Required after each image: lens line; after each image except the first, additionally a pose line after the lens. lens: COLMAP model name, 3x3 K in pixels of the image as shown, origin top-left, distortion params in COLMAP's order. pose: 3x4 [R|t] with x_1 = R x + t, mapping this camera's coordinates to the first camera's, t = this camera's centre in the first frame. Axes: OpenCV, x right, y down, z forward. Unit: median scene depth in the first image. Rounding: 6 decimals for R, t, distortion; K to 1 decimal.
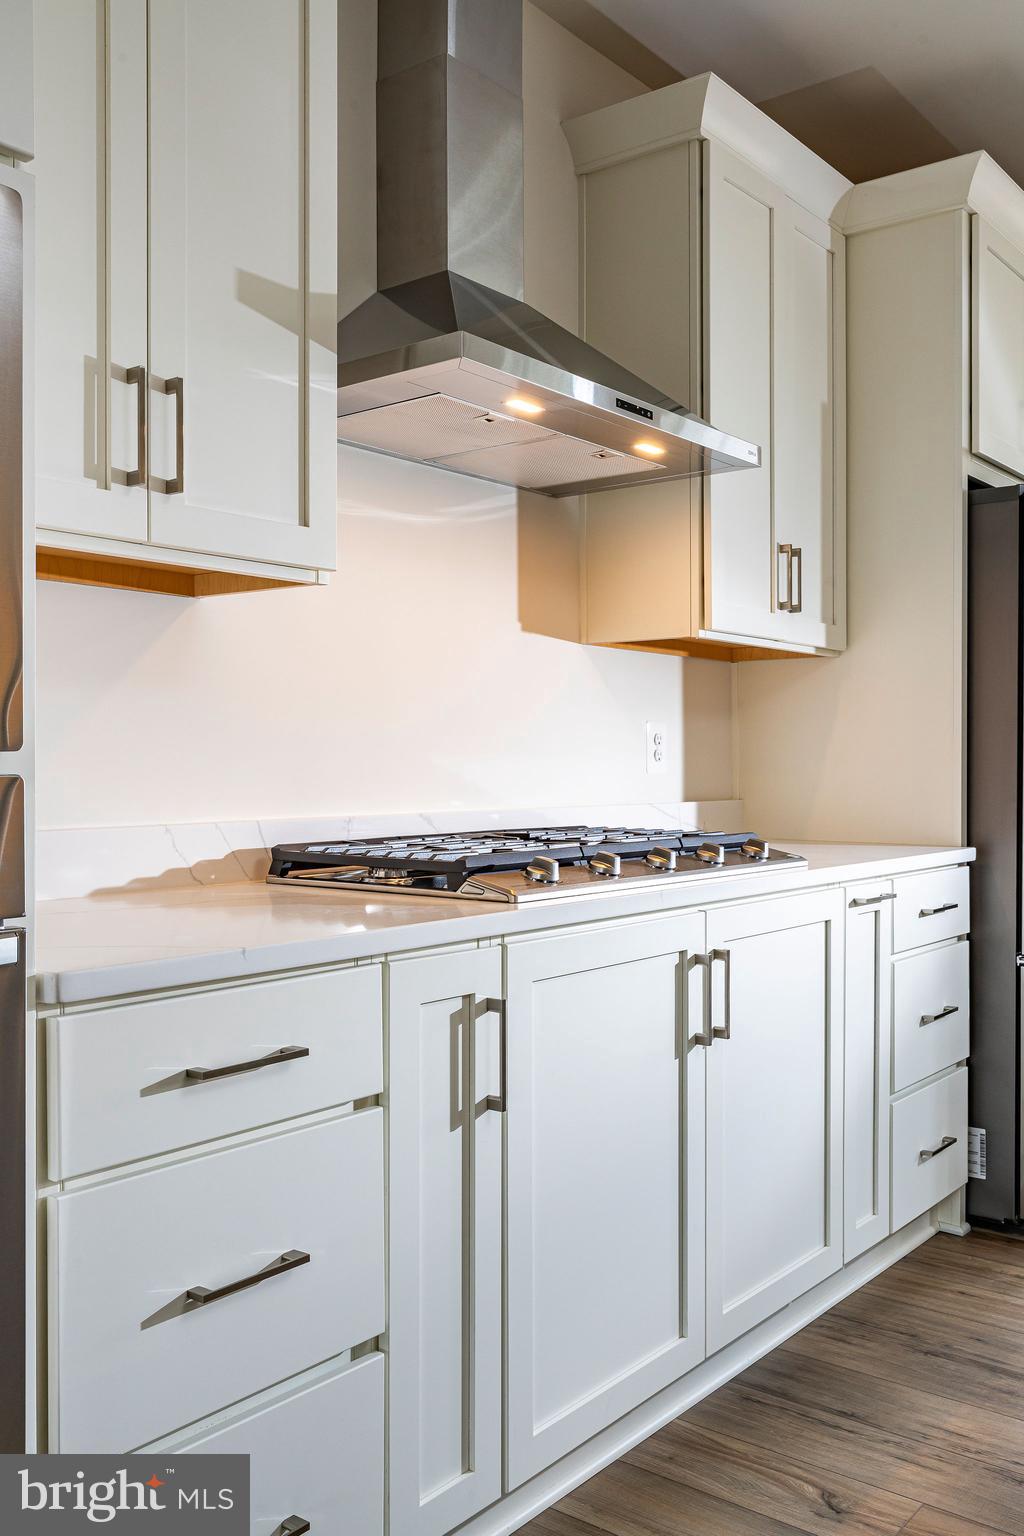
lens RADIAL K [[1335.6, 0, 503.3], [0, 1335.6, 774.1], [0, 0, 1]] dist [-0.063844, 0.024995]
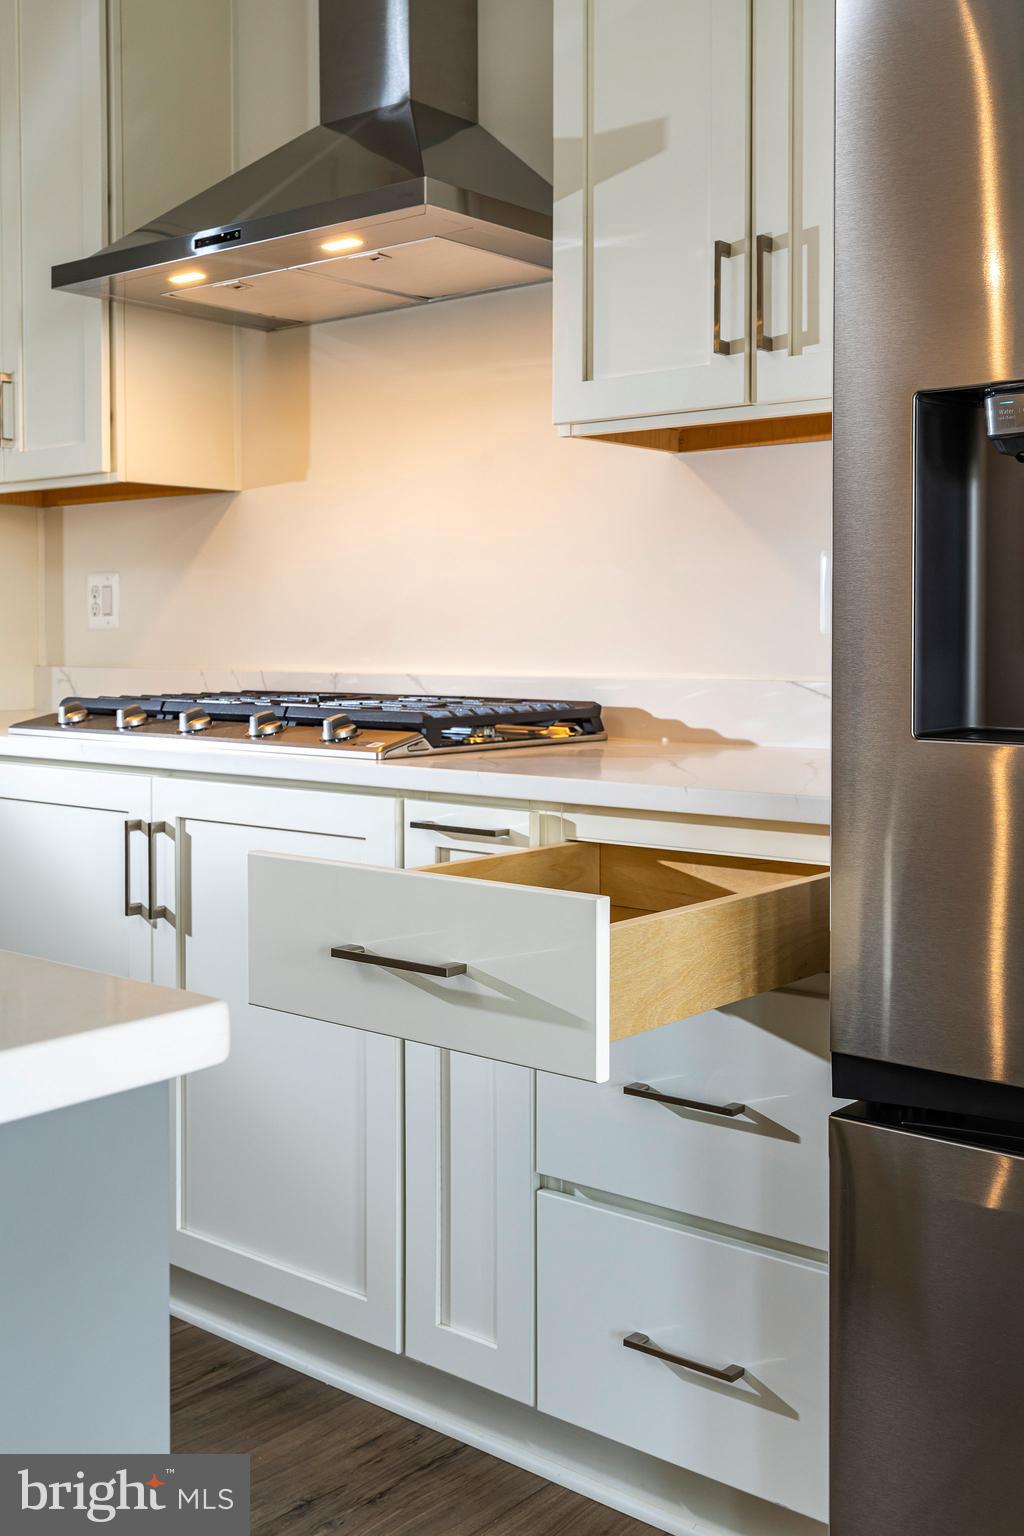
lens RADIAL K [[1592.1, 0, 526.6], [0, 1592.1, 721.5], [0, 0, 1]] dist [-0.056742, 0.000000]
pose [[-0.001207, 0.049704, -0.998763, 1.082640], [-0.010560, 0.998708, 0.049714, 0.006627], [0.999944, 0.010607, -0.000681, 1.095002]]
